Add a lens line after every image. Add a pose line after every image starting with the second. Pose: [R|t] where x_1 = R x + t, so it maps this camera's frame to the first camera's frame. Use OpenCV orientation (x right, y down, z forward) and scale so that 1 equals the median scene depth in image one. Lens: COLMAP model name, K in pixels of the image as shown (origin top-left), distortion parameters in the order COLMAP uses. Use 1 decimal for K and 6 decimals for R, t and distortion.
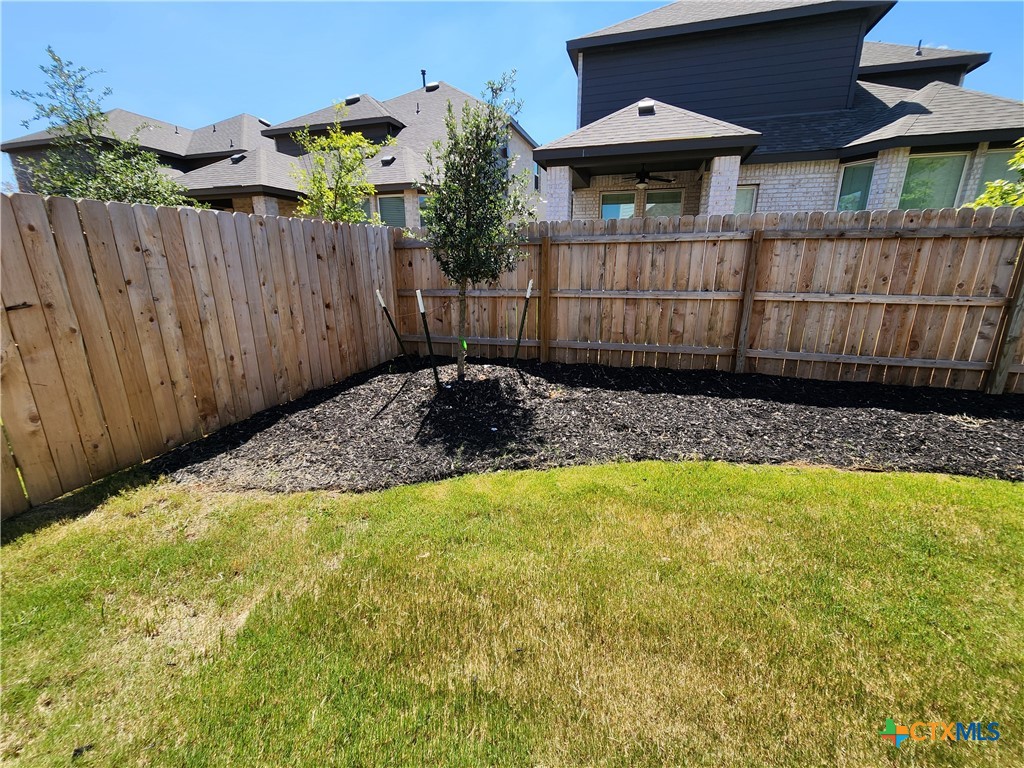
lens RADIAL K [[418.0, 0, 521.3], [0, 418.0, 378.4], [0, 0, 1]] dist [0.001554, -0.001371]
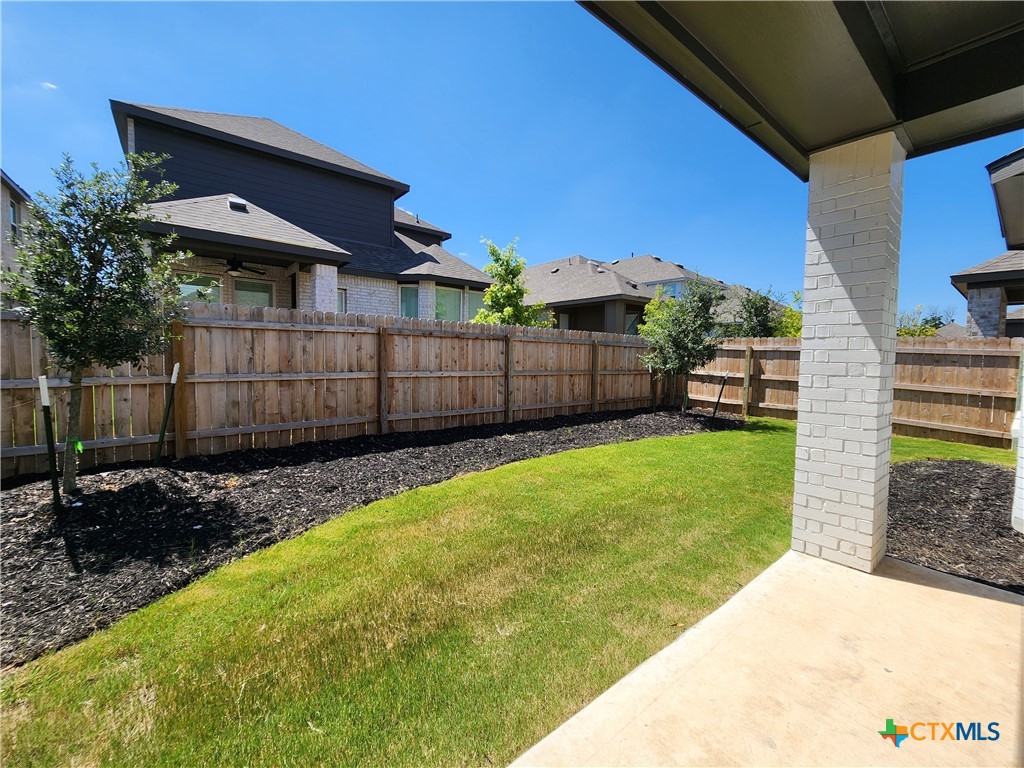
lens RADIAL K [[418.0, 0, 521.3], [0, 418.0, 378.4], [0, 0, 1]] dist [0.001554, -0.001371]
pose [[0.558031, -0.035086, 0.829078, -0.315474], [0.202270, 0.974722, -0.094893, 0.029437], [-0.804791, 0.220651, 0.551022, -0.079474]]
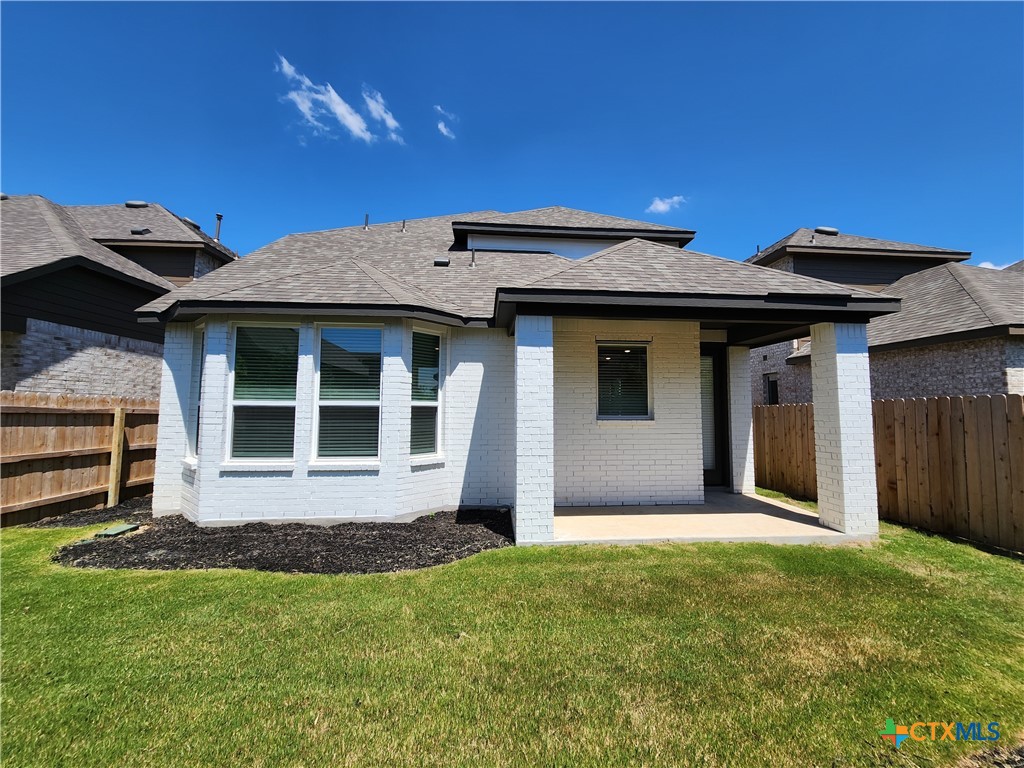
lens RADIAL K [[418.0, 0, 521.3], [0, 418.0, 378.4], [0, 0, 1]] dist [0.001554, -0.001371]
pose [[-0.928795, -0.027988, -0.369535, 0.825204], [-0.101051, 0.978485, 0.179875, -0.254813], [0.356551, 0.204409, -0.911641, 0.784160]]
